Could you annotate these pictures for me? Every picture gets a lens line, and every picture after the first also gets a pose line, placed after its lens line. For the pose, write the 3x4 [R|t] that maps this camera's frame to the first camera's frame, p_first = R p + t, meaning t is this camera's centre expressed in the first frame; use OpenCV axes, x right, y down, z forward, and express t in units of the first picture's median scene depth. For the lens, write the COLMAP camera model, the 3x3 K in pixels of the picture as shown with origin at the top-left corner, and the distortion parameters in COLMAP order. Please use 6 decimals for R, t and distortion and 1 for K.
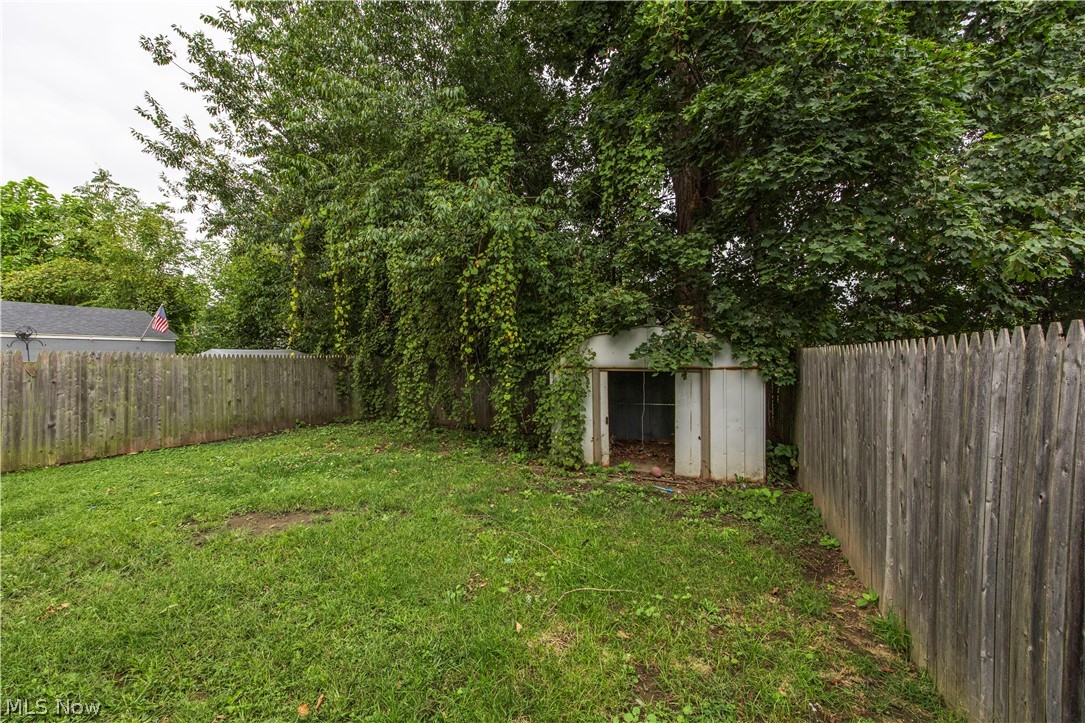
lens RADIAL K [[441.5, 0, 544.8], [0, 441.5, 367.3], [0, 0, 1]] dist [-0.003180, 0.000528]
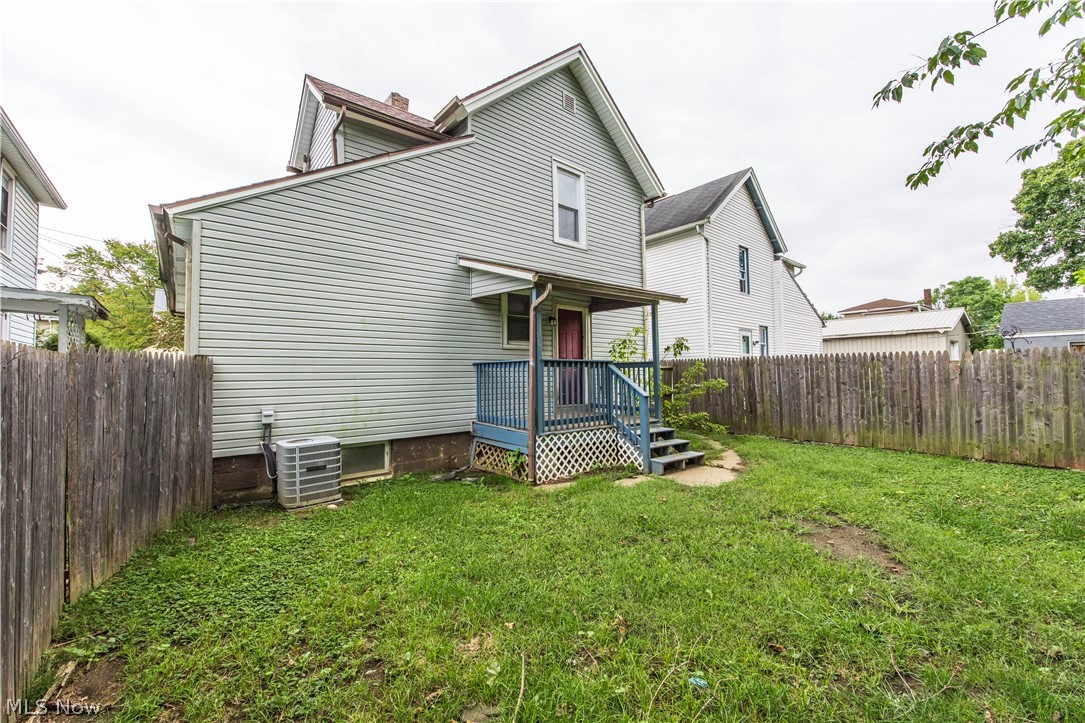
lens RADIAL K [[441.5, 0, 550.3], [0, 441.5, 355.0], [0, 0, 1]] dist [-0.003180, 0.000528]
pose [[-0.498059, -0.019120, -0.866932, 0.283787], [0.005778, 0.999662, -0.025367, -0.003987], [0.867124, -0.017644, -0.497780, 0.609419]]
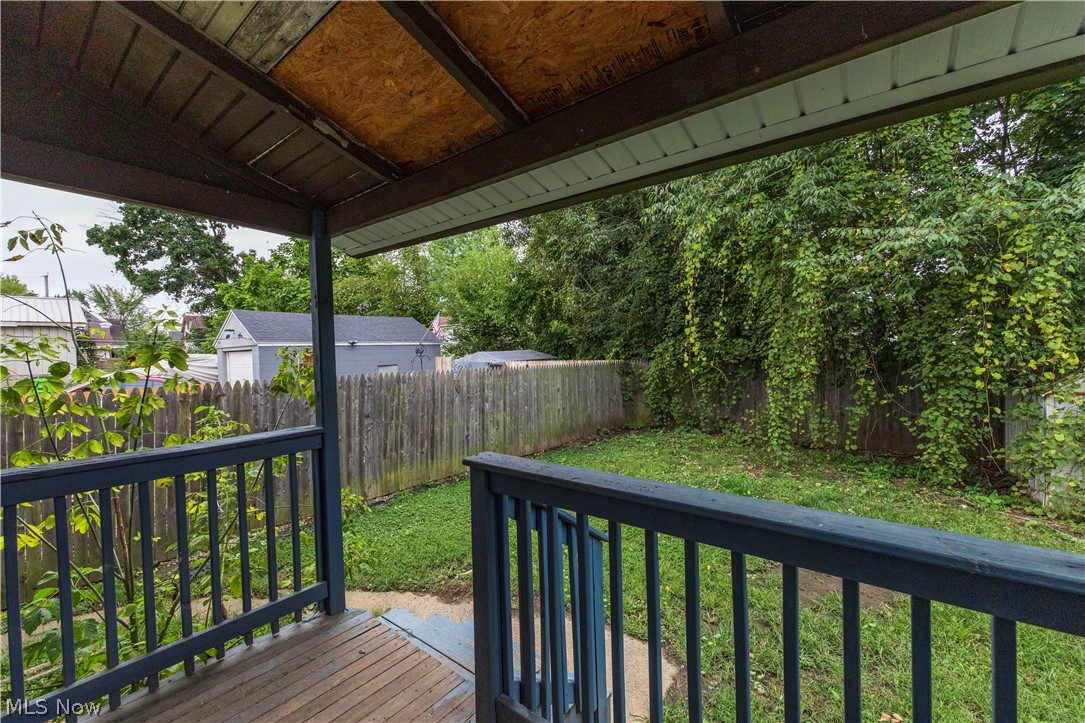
lens RADIAL K [[441.5, 0, 540.3], [0, 441.5, 357.5], [0, 0, 1]] dist [-0.003180, 0.000528]
pose [[0.951082, -0.003707, -0.308917, -0.569730], [0.005240, 0.999978, 0.004134, -0.065928], [0.308895, -0.005550, 0.951080, -0.003307]]
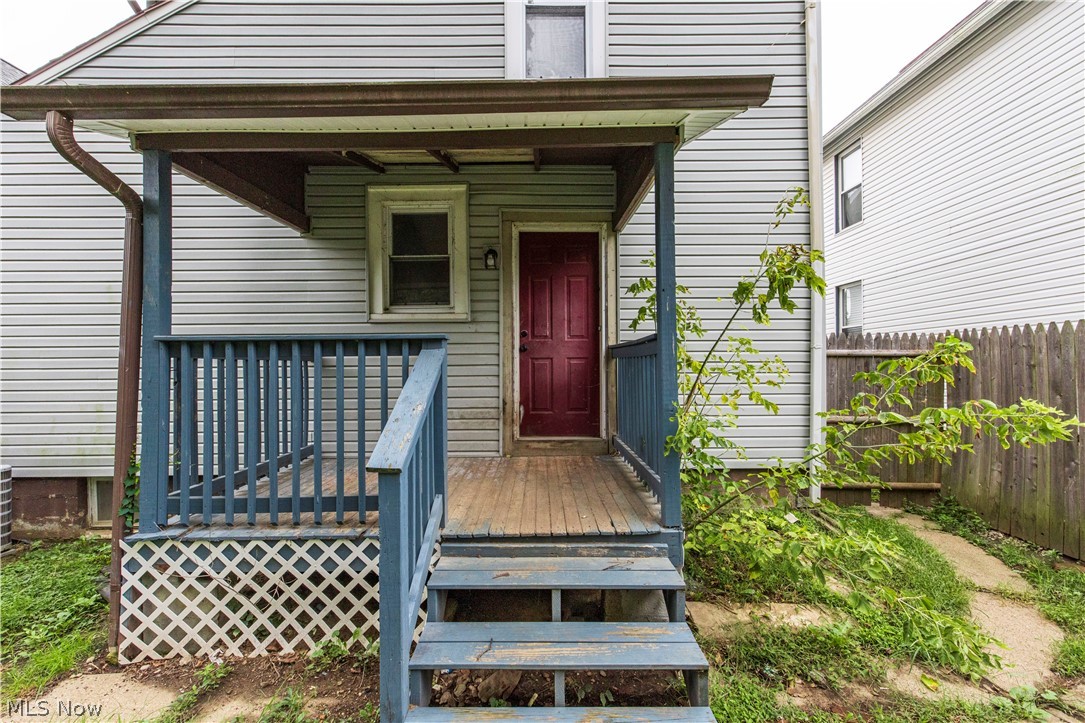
lens RADIAL K [[441.5, 0, 541.4], [0, 441.5, 363.5], [0, 0, 1]] dist [-0.003180, 0.000528]
pose [[-0.937933, 0.017391, -0.346380, -0.617988], [0.015374, 0.999845, 0.008571, 0.003707], [0.346475, 0.002714, -0.938055, 0.570728]]
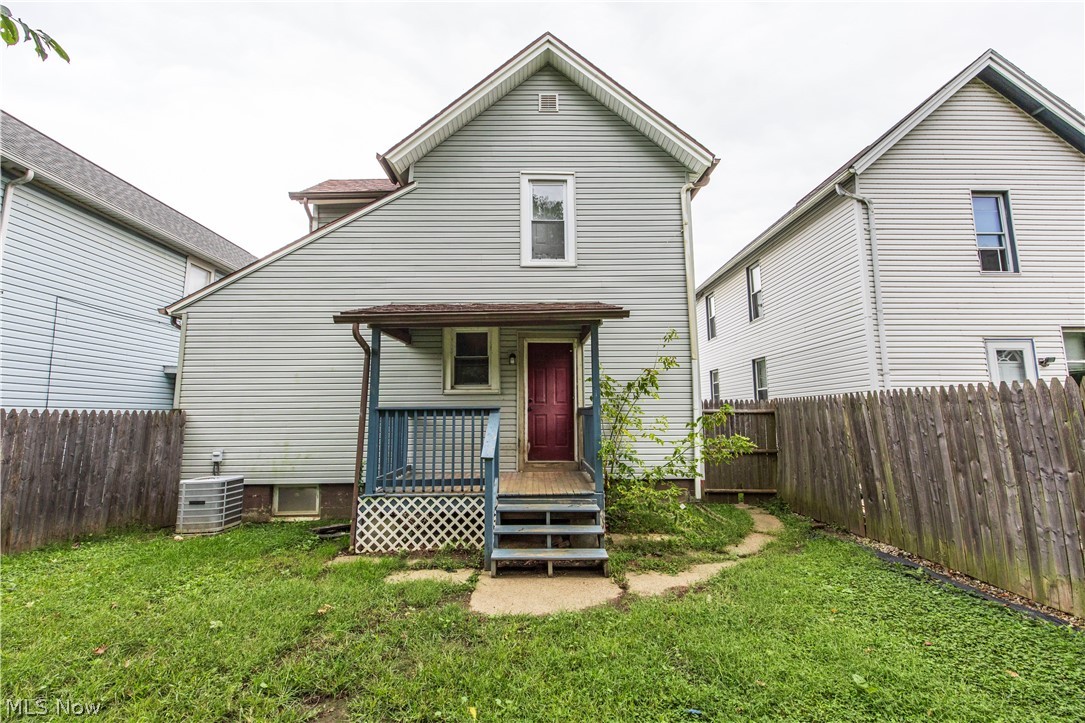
lens RADIAL K [[441.5, 0, 539.6], [0, 441.5, 361.9], [0, 0, 1]] dist [-0.003180, 0.000528]
pose [[-0.935713, -0.023210, -0.351998, -0.457785], [0.015557, 0.994147, -0.106907, -0.010756], [0.352419, -0.105510, -0.929876, 0.981030]]
